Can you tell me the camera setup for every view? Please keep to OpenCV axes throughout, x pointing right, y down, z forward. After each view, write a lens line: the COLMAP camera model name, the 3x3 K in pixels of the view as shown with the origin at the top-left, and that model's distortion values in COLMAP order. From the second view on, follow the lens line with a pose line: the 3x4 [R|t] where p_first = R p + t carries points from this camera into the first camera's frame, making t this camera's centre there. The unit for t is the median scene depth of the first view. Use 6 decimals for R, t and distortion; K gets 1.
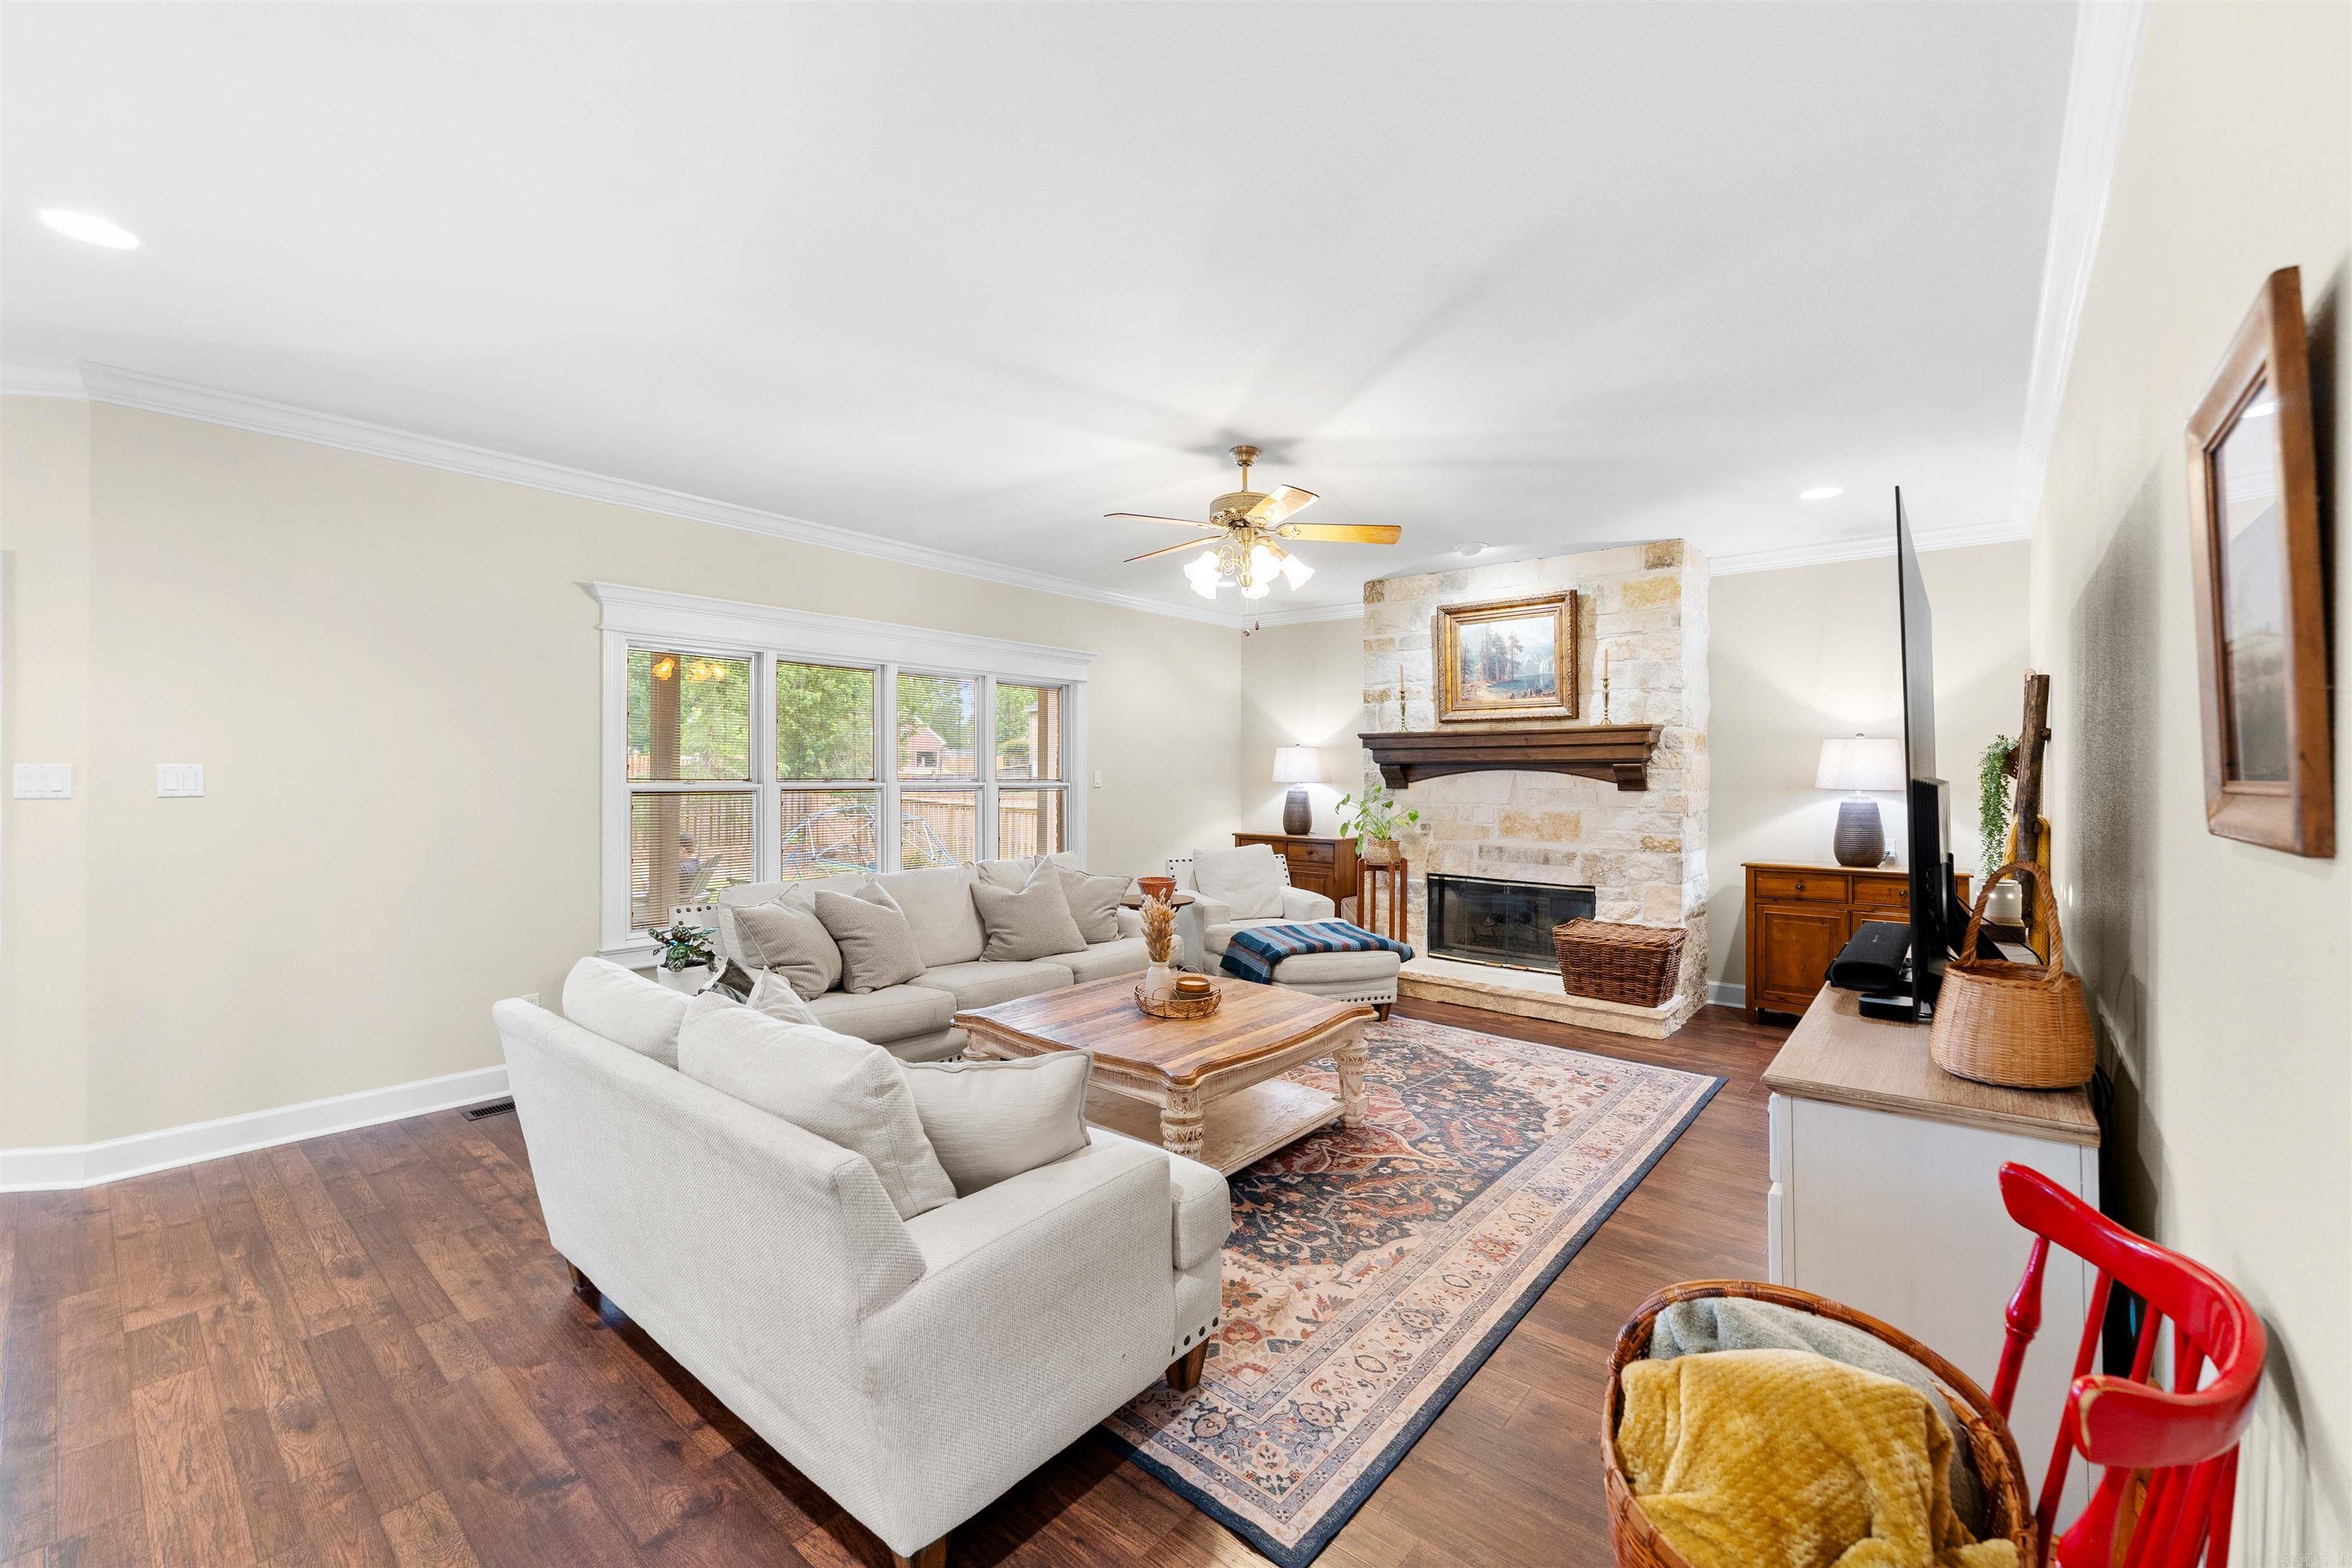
lens RADIAL K [[949.9, 0, 1178.6], [0, 949.9, 760.5], [0, 0, 1]] dist [-0.000210, -0.000035]
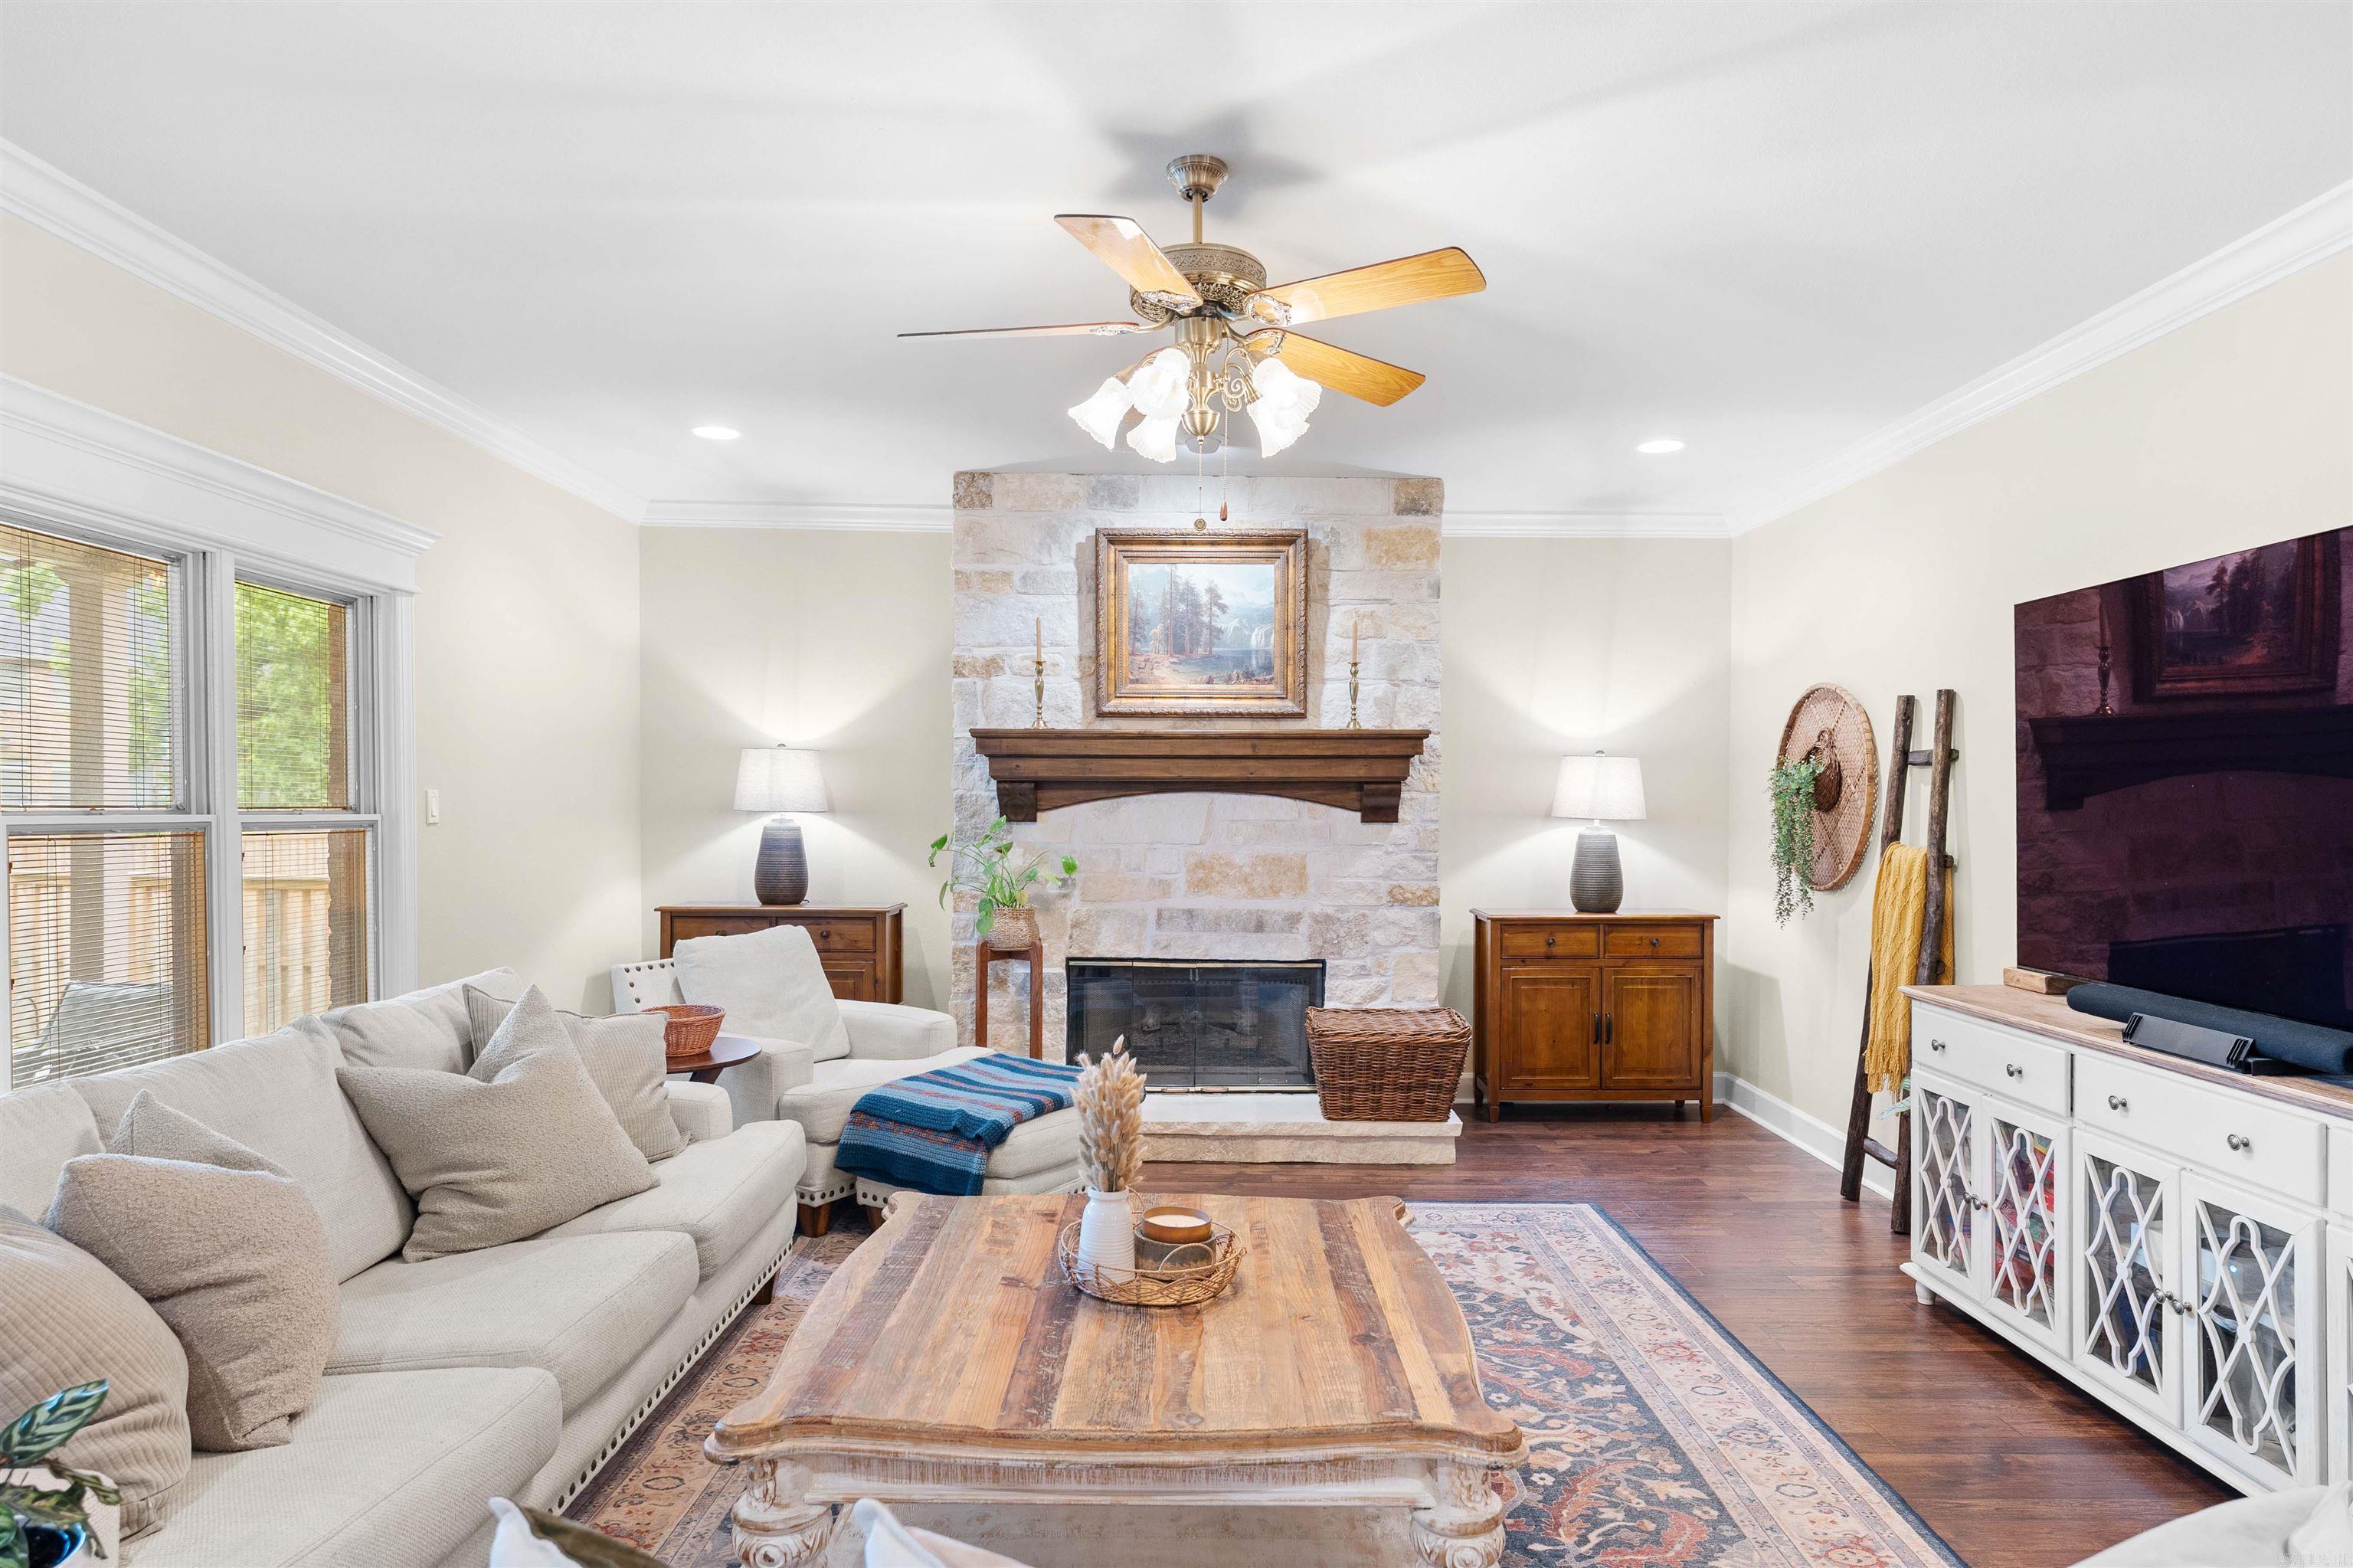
lens RADIAL K [[1367.3, 0, 1185.7], [0, 1367.3, 806.3], [0, 0, 1]] dist [0.002469, -0.000156]
pose [[0.756249, -0.000618, 0.654284, -0.294893], [-0.012720, 0.999797, 0.015646, 0.005419], [-0.654161, -0.020155, 0.756087, 0.307319]]
